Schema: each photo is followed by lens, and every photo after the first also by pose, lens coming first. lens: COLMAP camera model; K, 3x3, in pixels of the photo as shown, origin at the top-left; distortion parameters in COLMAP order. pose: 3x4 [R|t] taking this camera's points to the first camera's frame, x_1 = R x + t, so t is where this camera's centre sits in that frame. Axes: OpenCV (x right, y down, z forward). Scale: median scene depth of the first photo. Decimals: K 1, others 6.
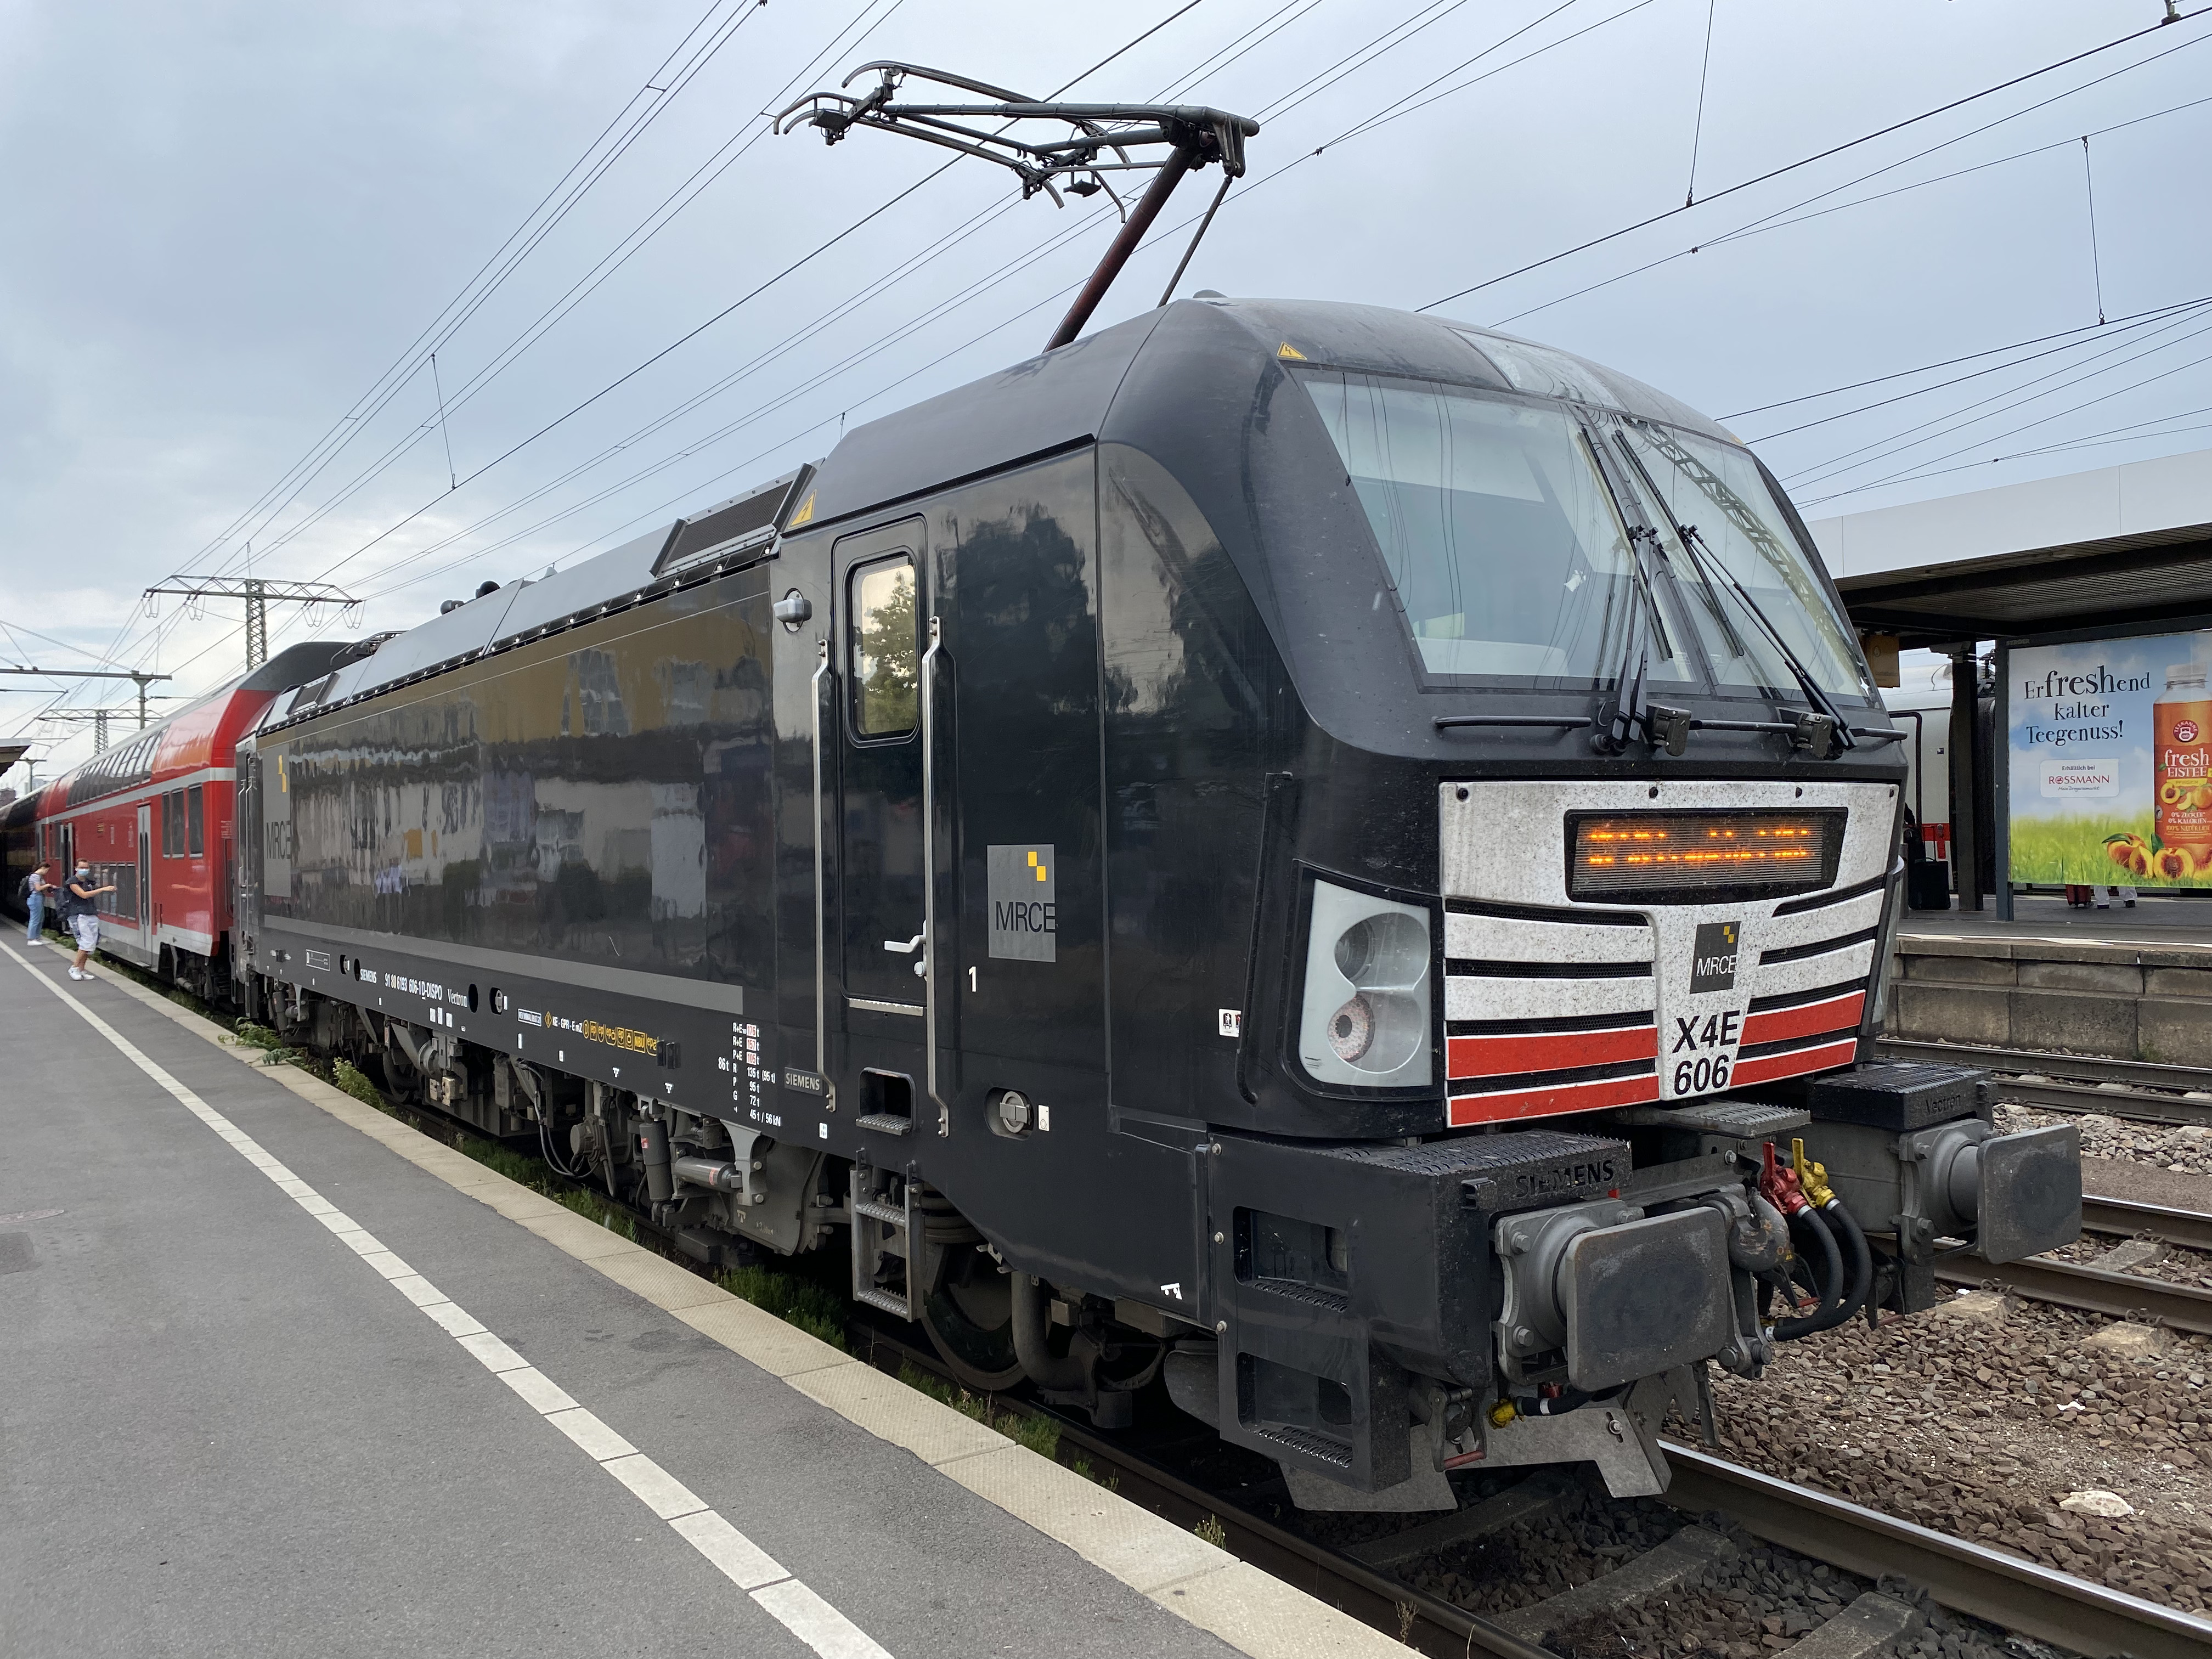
lens RADIAL K [[1661.5, 0, 1106.0], [0, 1661.5, 829.5], [0, 0, 1]] dist [0.017133, -0.004852]
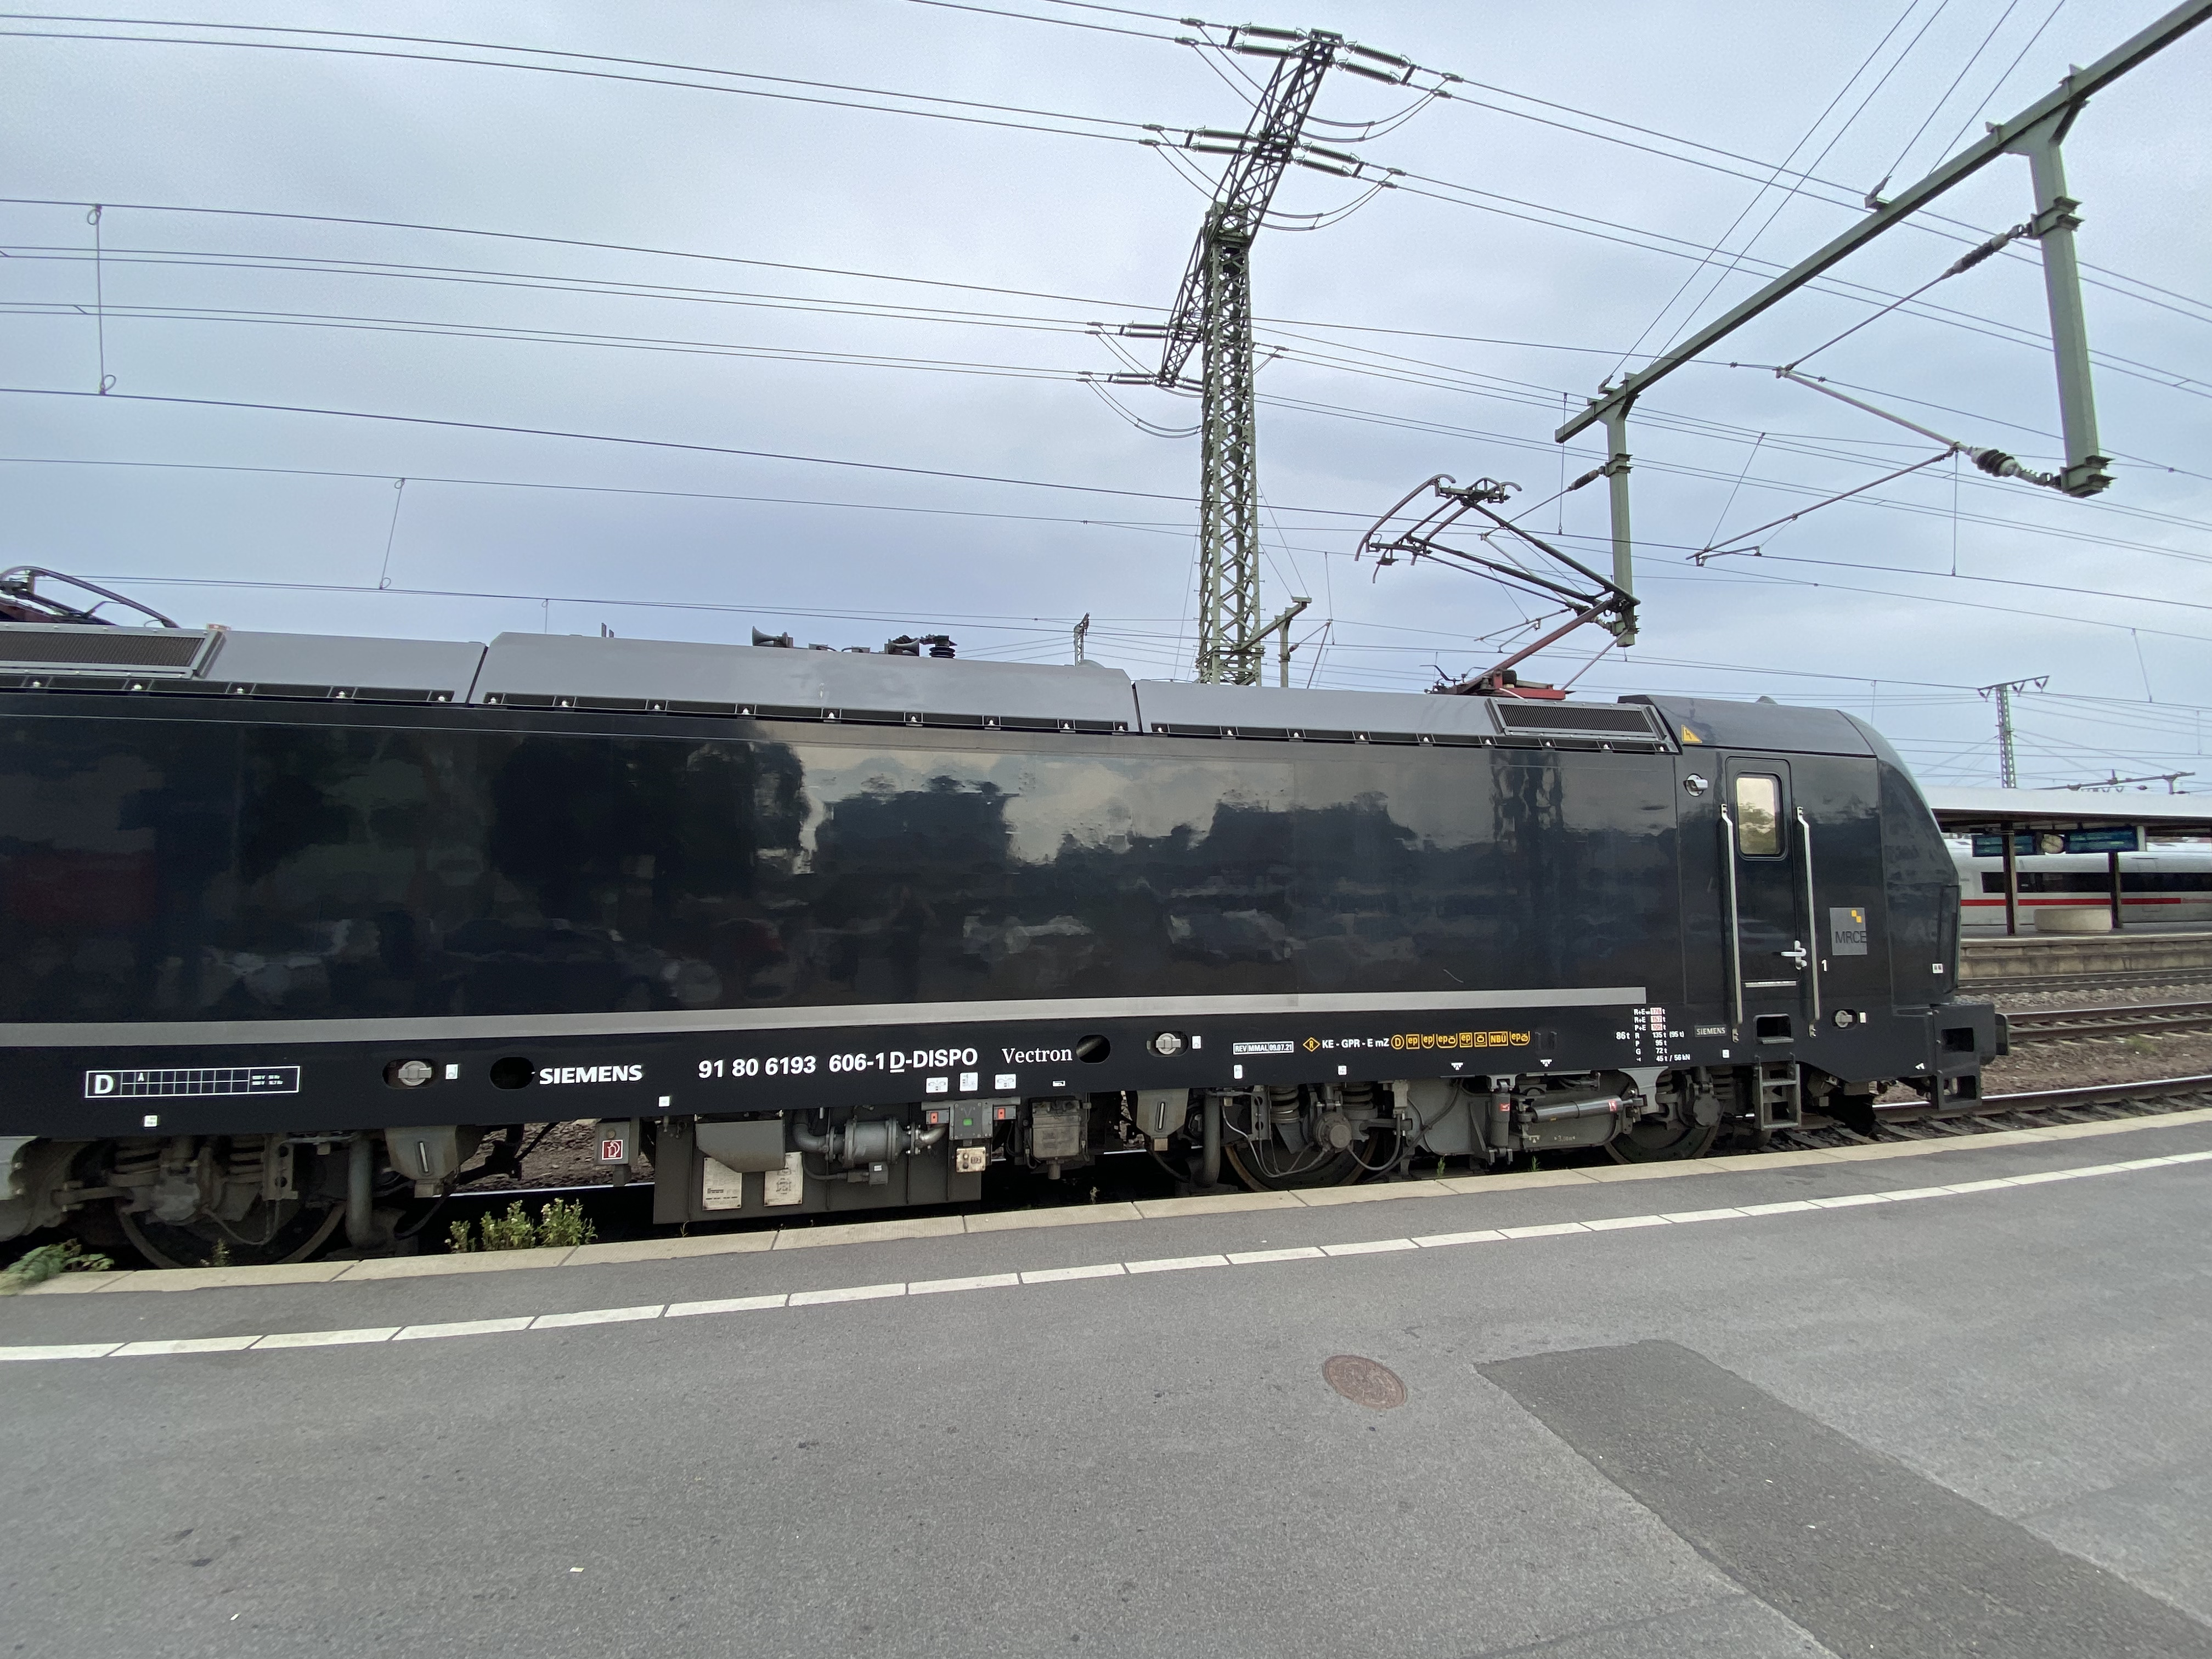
lens RADIAL K [[901.6, 0, 1015.0], [0, 901.6, 837.0], [0, 0, 1]] dist [-0.001358, -0.016874]
pose [[0.437382, 0.076093, 0.896051, -1.552483], [-0.015444, 0.996902, -0.077119, 0.021946], [-0.899143, 0.019891, 0.437202, 1.337011]]
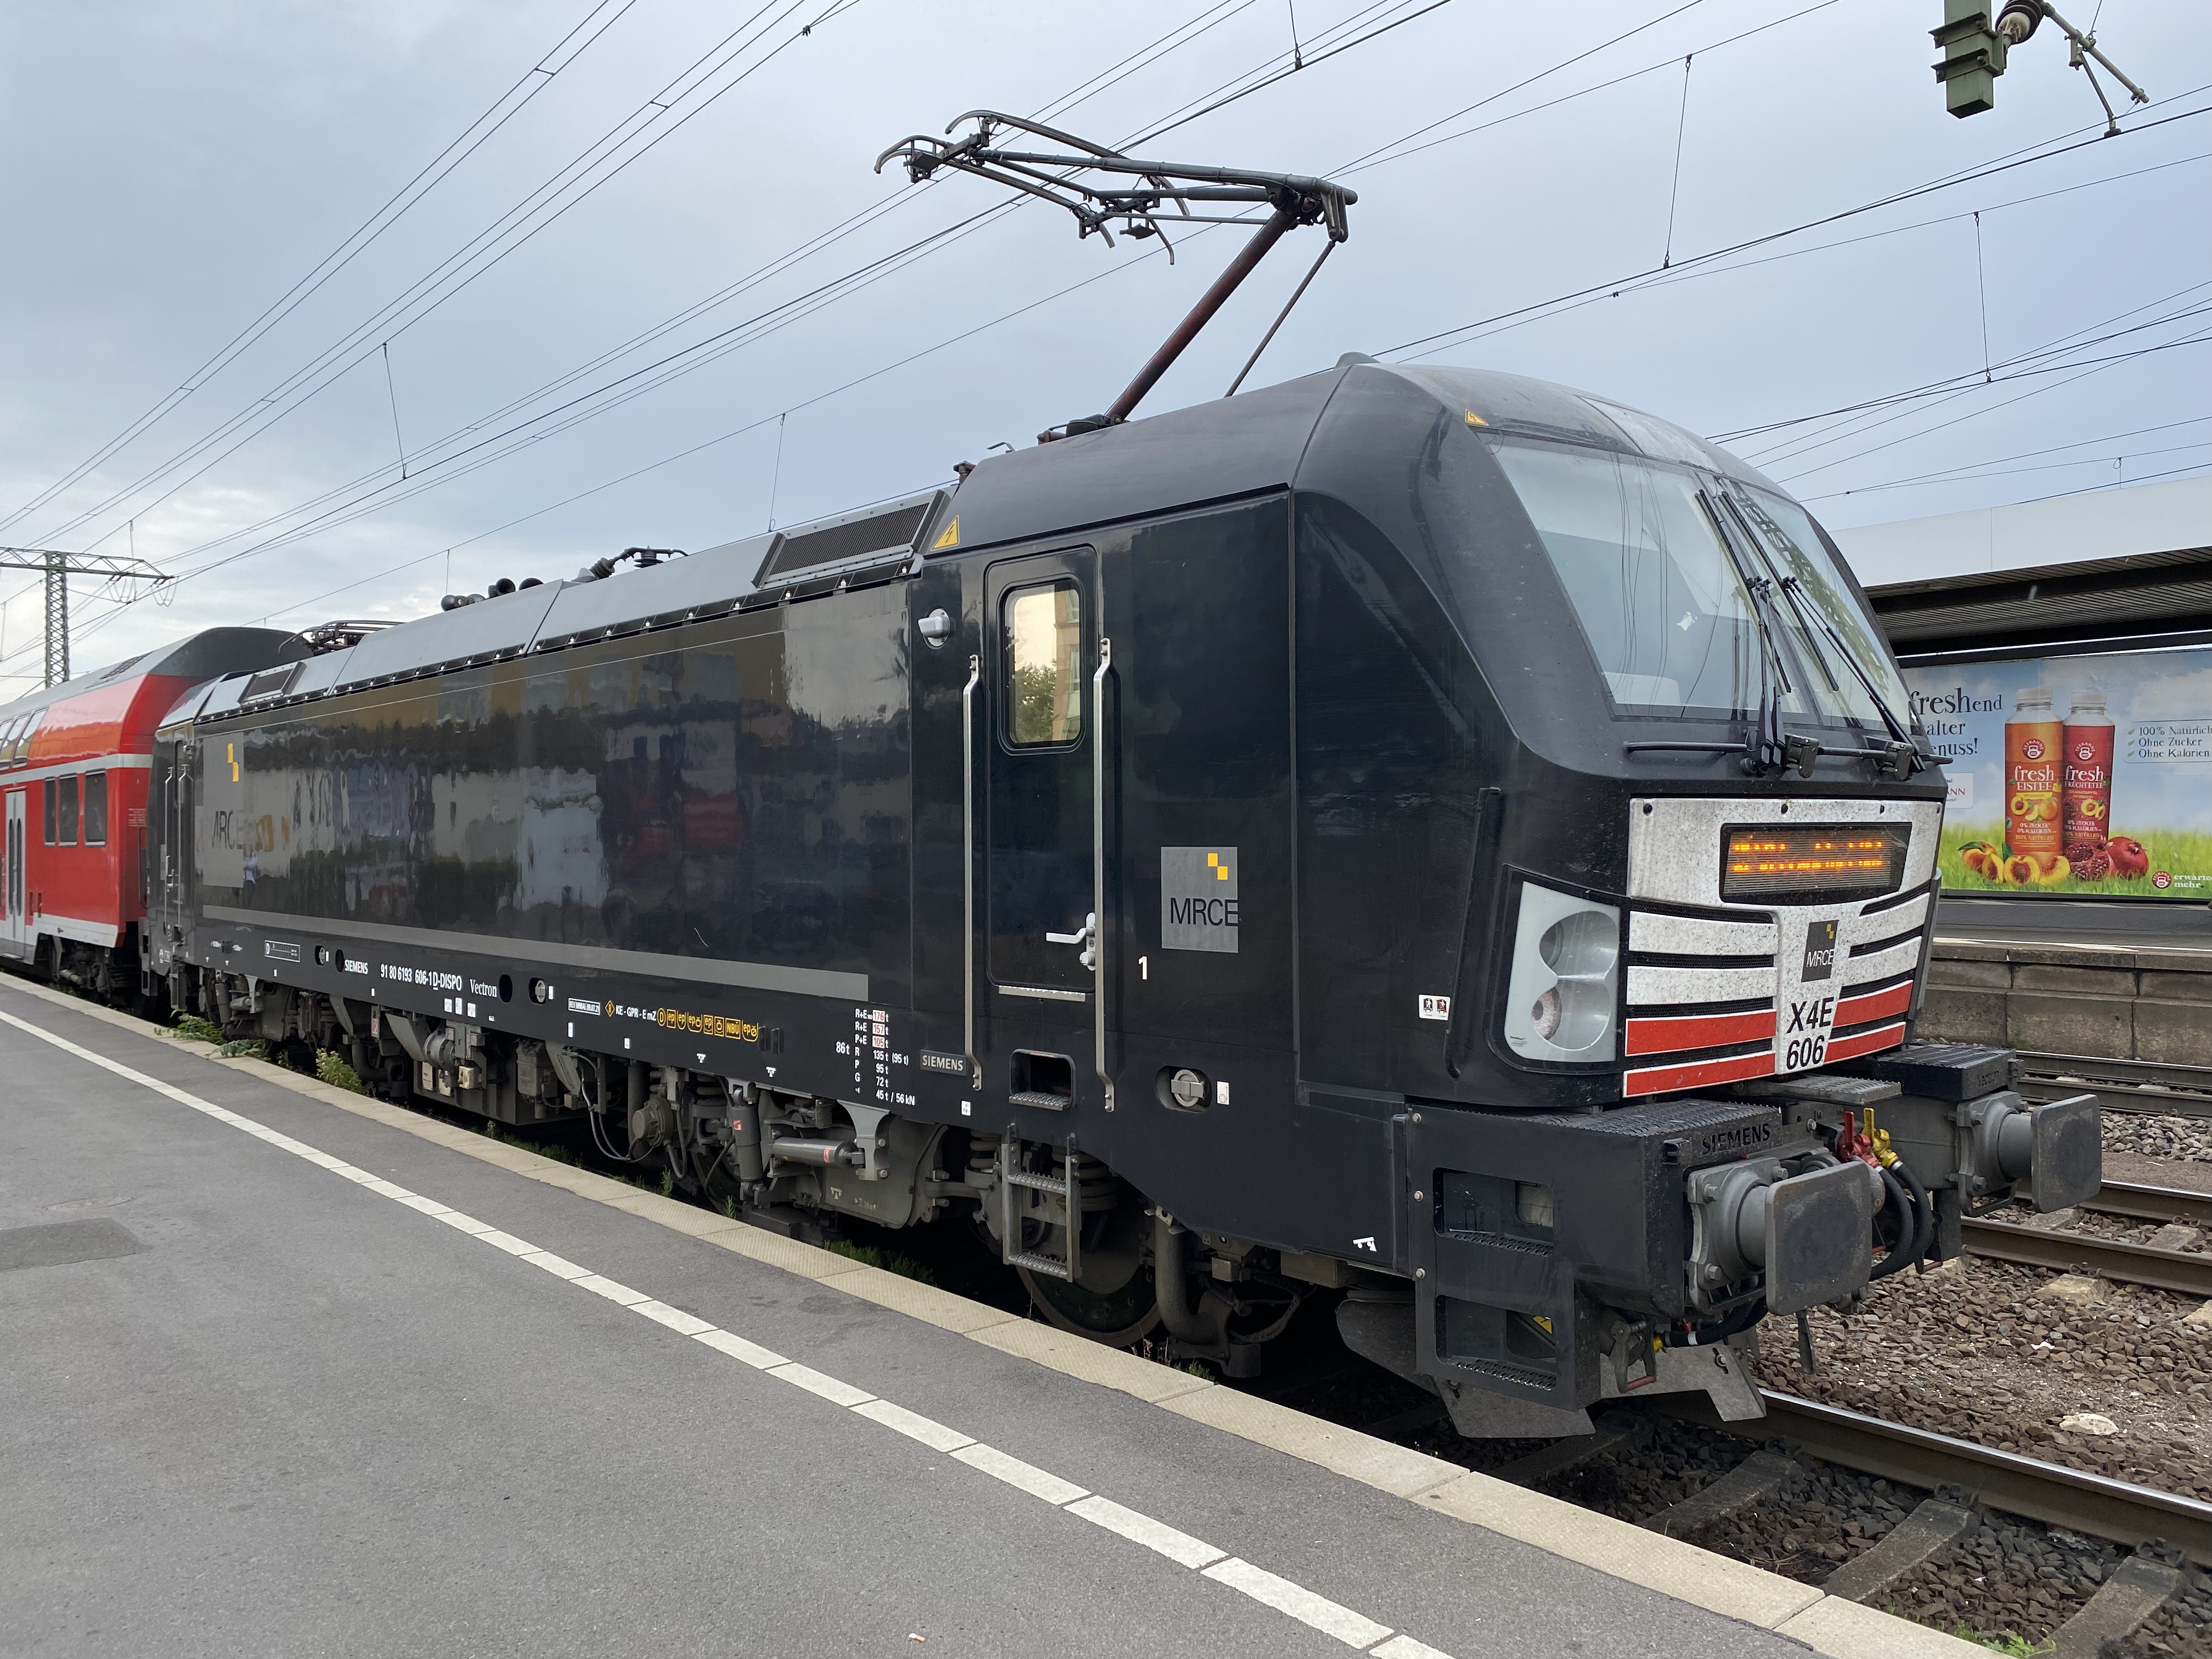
lens RADIAL K [[1655.5, 0, 1098.0], [0, 1655.5, 817.9], [0, 0, 1]] dist [0.033784, -0.026100]
pose [[0.995266, 0.011808, 0.096473, -0.198494], [-0.011368, 0.999922, -0.005099, -0.003384], [-0.096526, 0.003978, 0.995323, -0.084677]]
